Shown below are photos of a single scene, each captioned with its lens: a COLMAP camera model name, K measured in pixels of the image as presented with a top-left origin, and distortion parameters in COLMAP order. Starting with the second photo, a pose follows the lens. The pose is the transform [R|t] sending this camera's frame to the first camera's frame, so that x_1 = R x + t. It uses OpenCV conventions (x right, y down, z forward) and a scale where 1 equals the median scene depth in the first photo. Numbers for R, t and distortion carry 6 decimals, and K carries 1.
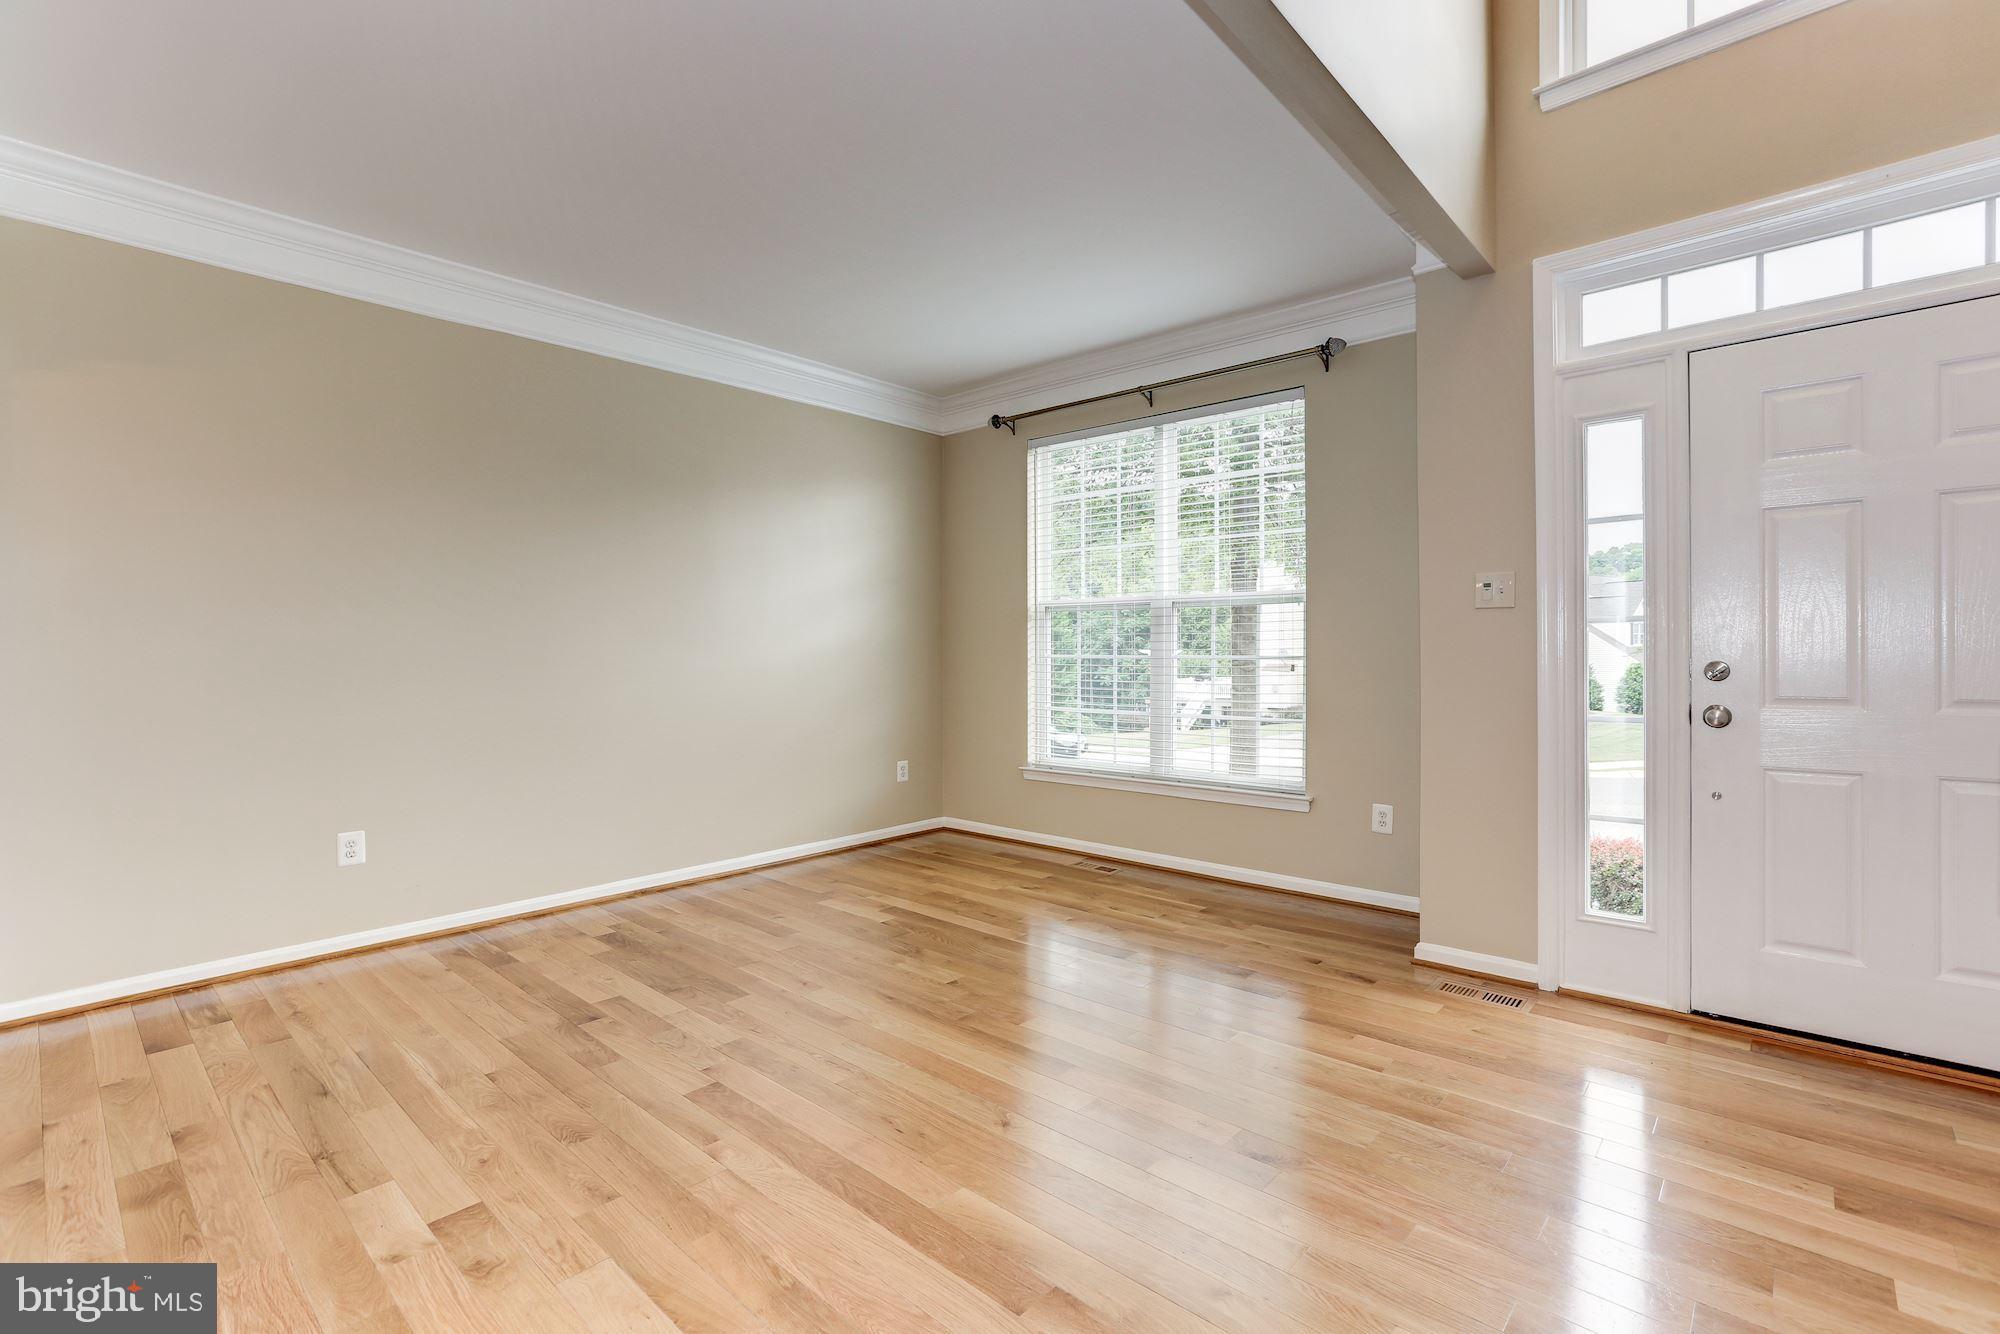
lens RADIAL K [[898.4, 0, 1008.7], [0, 898.4, 669.9], [0, 0, 1]] dist [-0.022538, 0.011444]
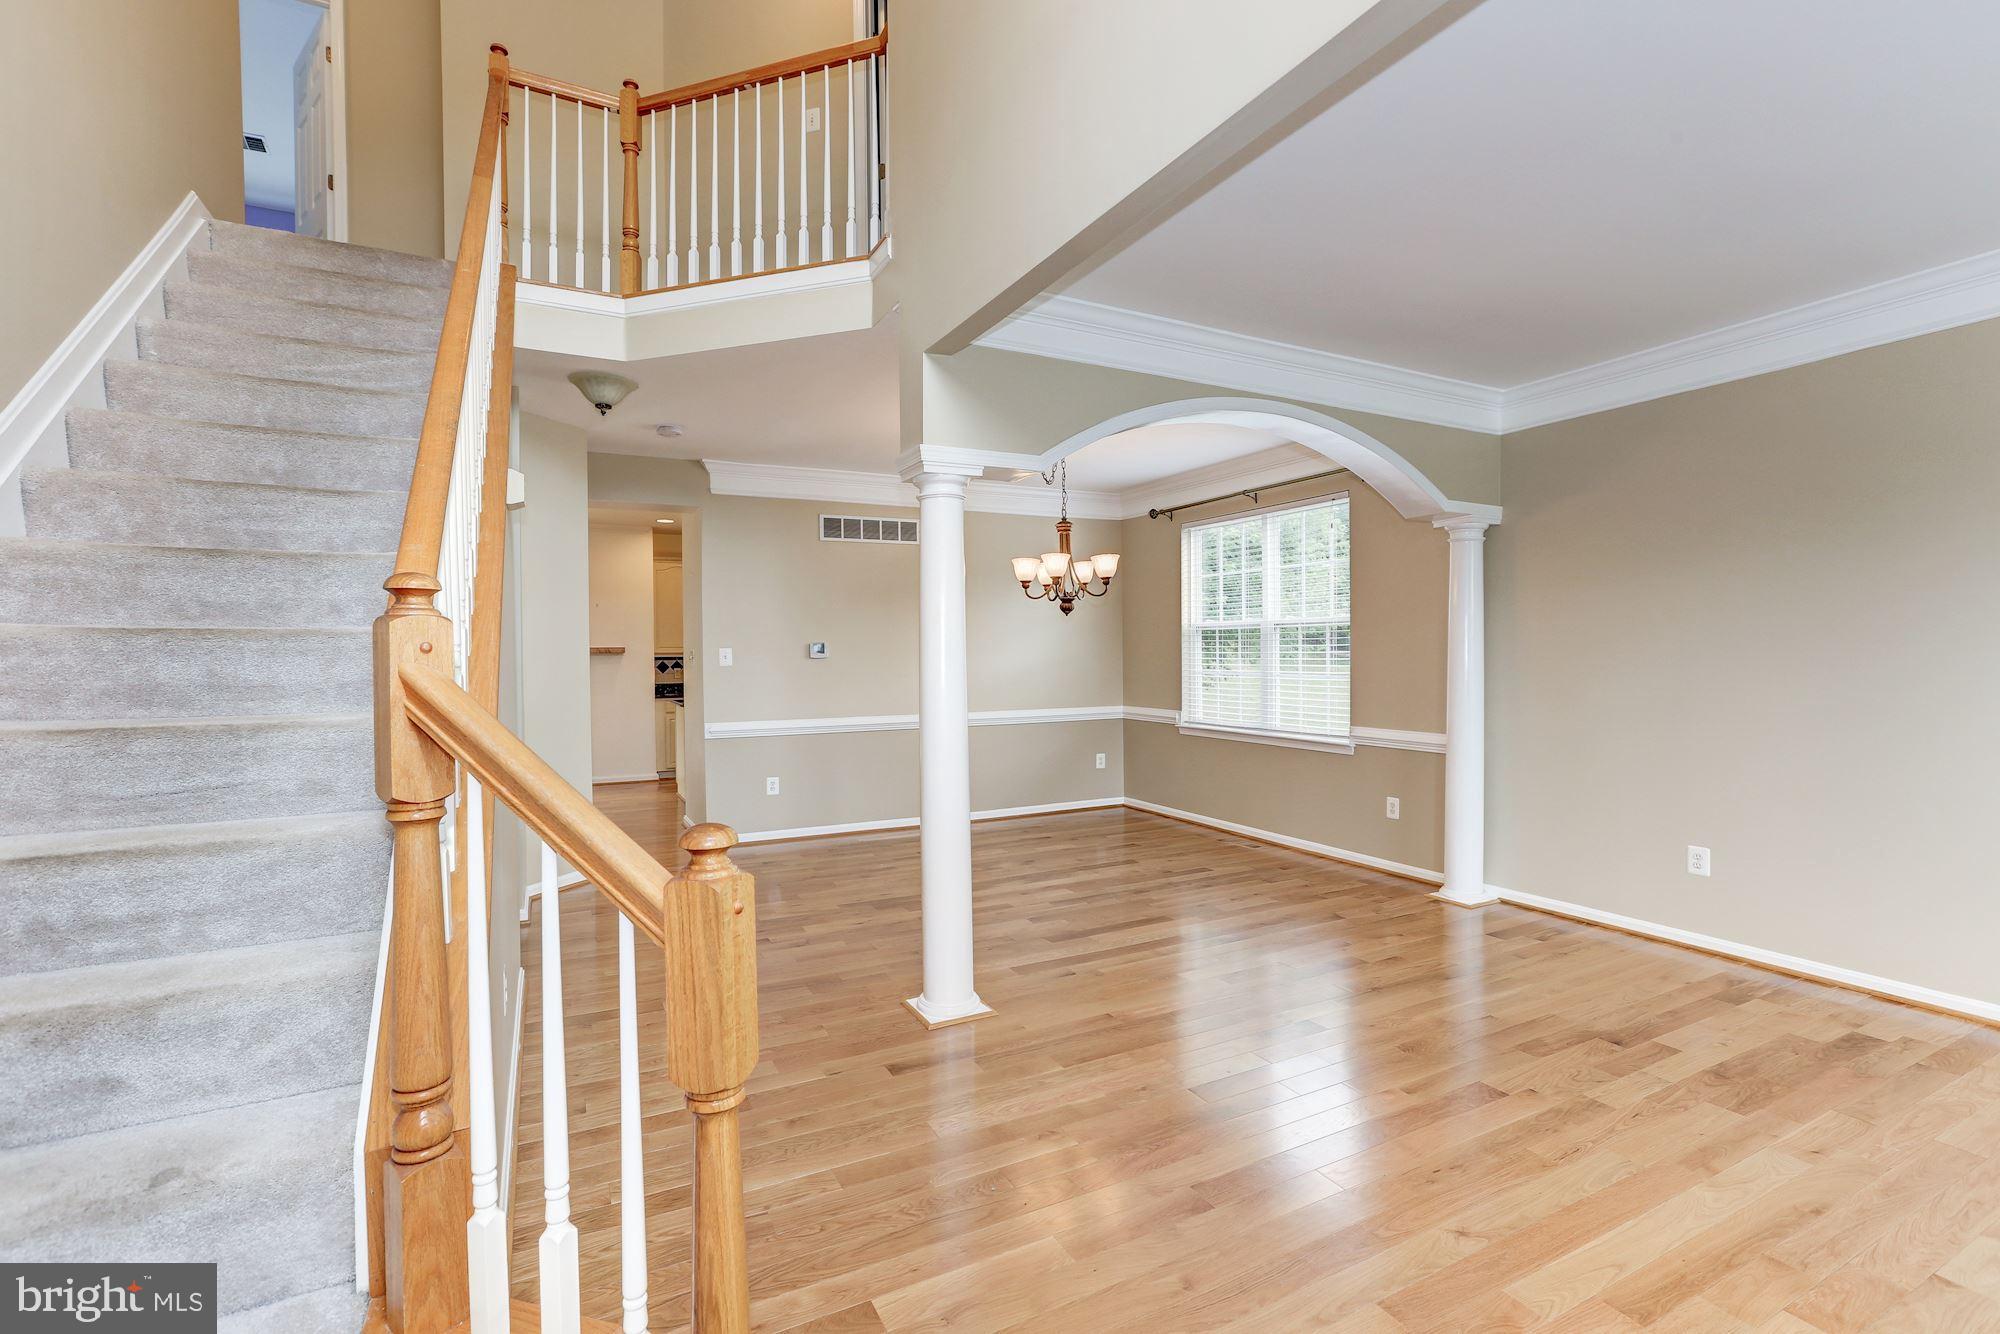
lens RADIAL K [[898.4, 0, 995.0], [0, 898.4, 656.9], [0, 0, 1]] dist [-0.022538, 0.011444]
pose [[-0.357362, 0.012052, -0.933888, 0.760518], [-0.007178, 0.999852, 0.015649, -0.086873], [0.933938, 0.012296, -0.357222, 0.622848]]
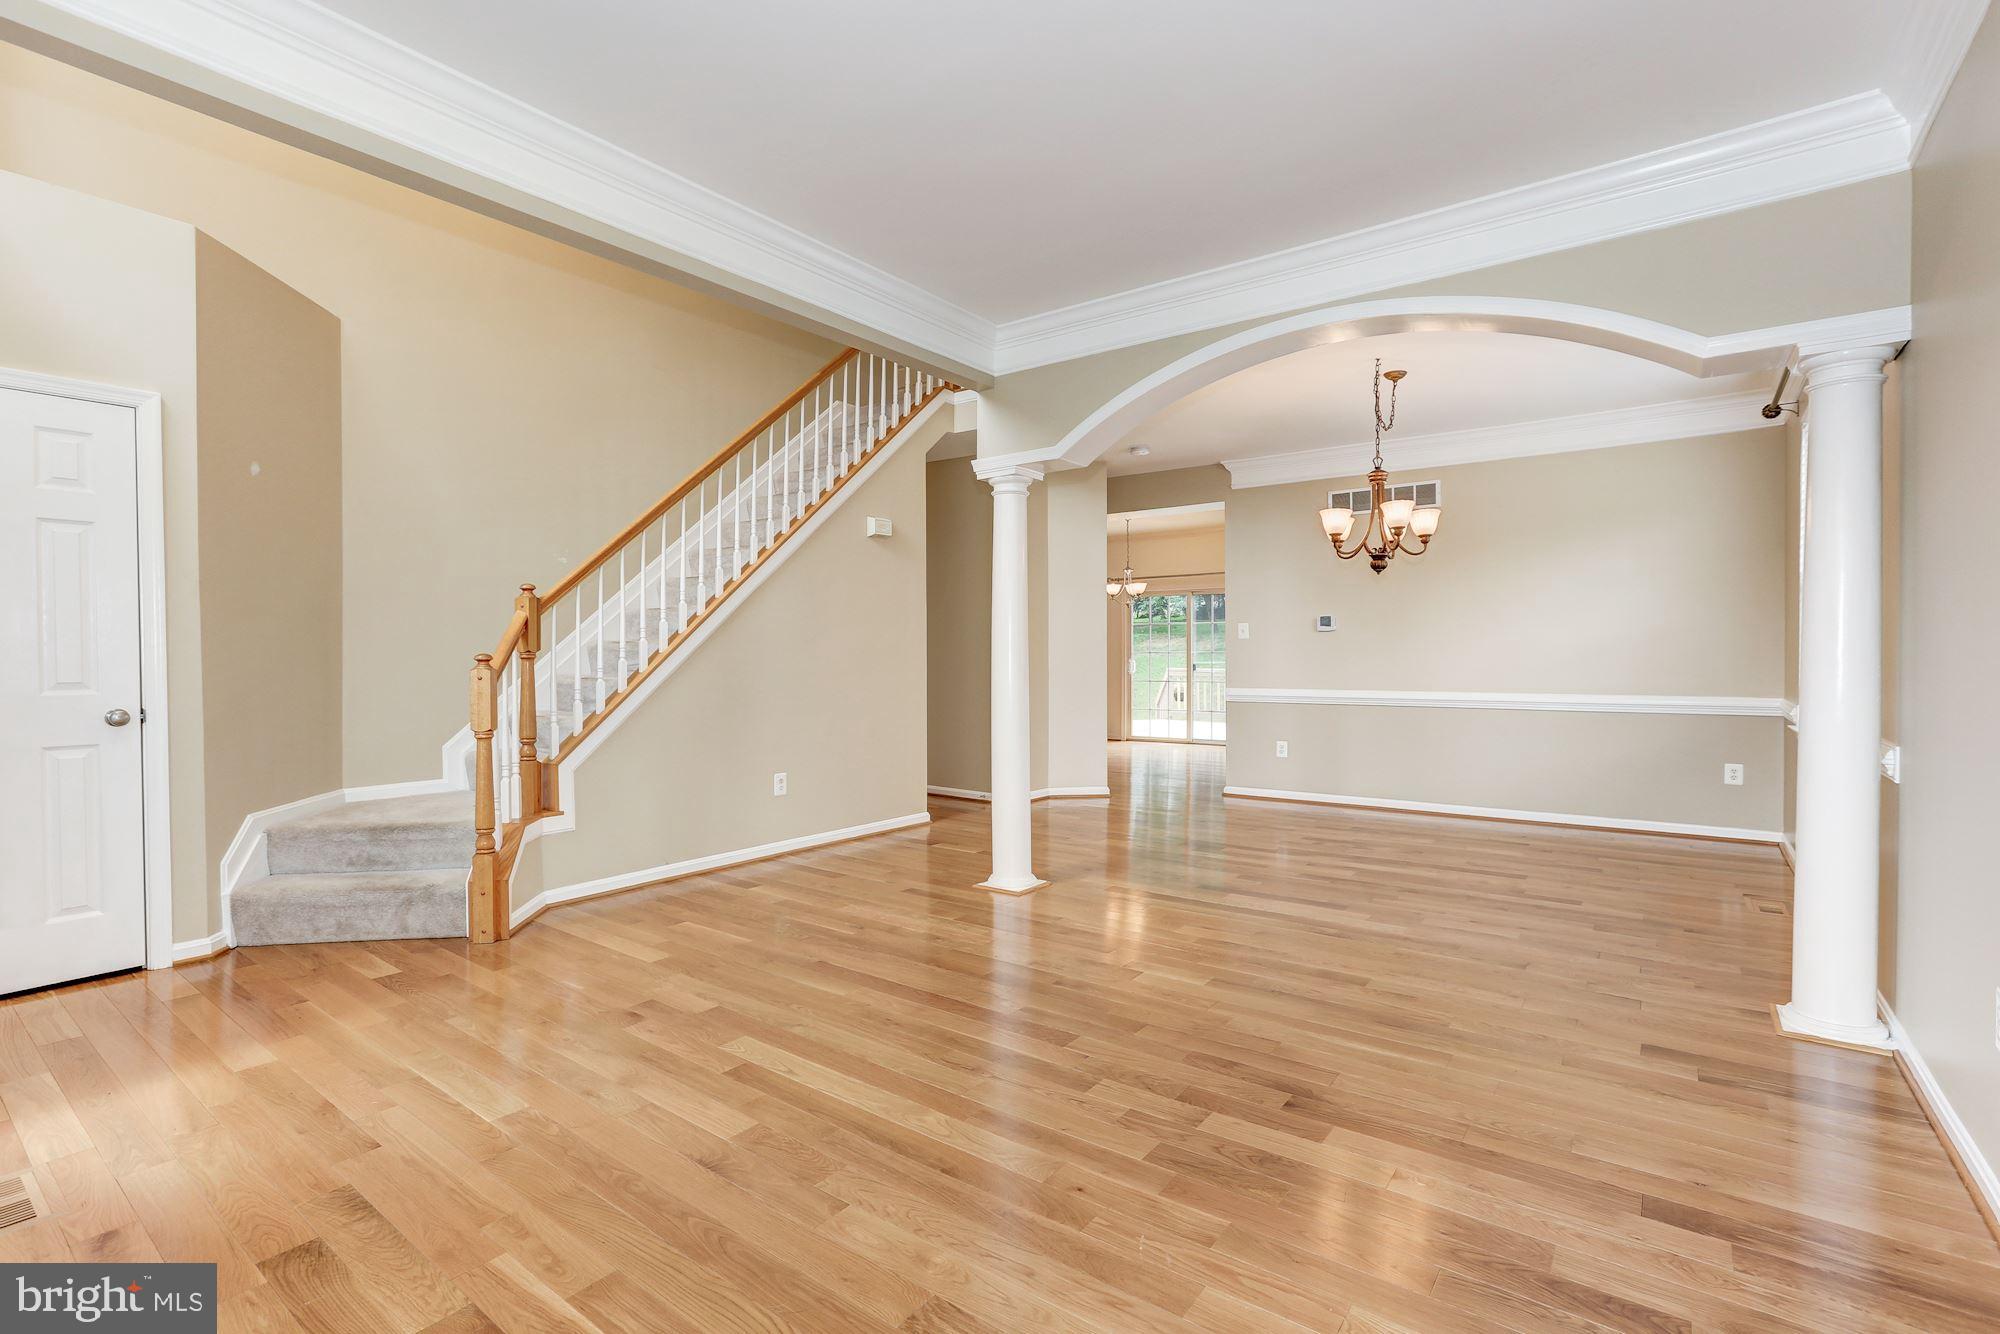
lens RADIAL K [[898.4, 0, 1002.0], [0, 898.4, 669.6], [0, 0, 1]] dist [-0.022538, 0.011444]
pose [[-0.995787, 0.006367, -0.091478, -0.123945], [0.003304, 0.999430, 0.033600, -0.028325], [0.091640, 0.033156, -0.995240, 1.639959]]
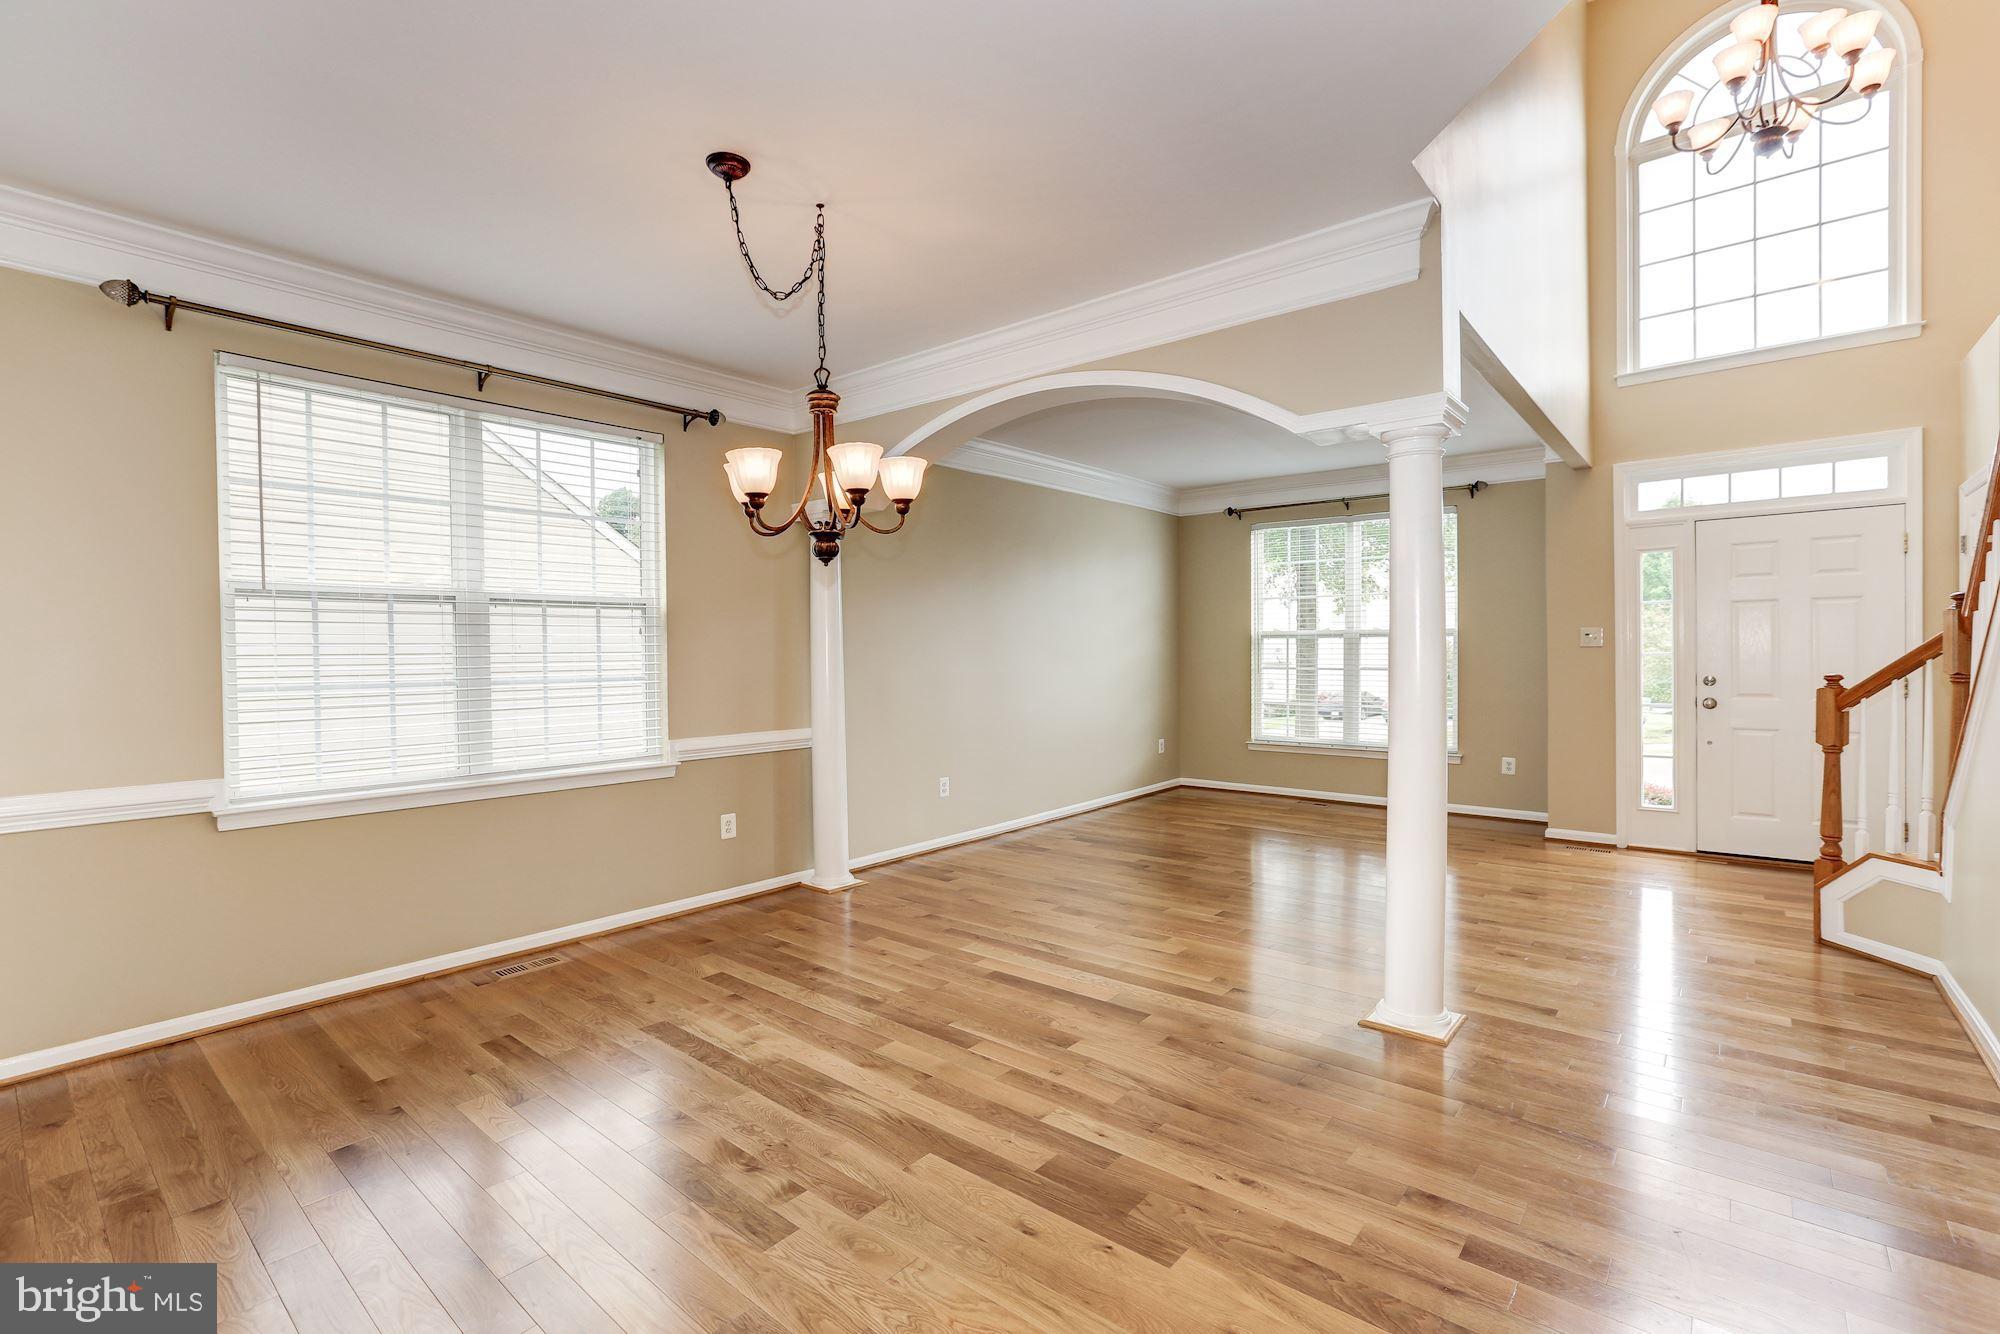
lens RADIAL K [[898.4, 0, 1005.2], [0, 898.4, 667.7], [0, 0, 1]] dist [-0.022538, 0.011444]
pose [[0.999071, -0.004949, 0.042813, -0.785948], [0.004945, 0.999988, 0.000187, -0.032525], [-0.042814, 0.000024, 0.999083, -0.839577]]
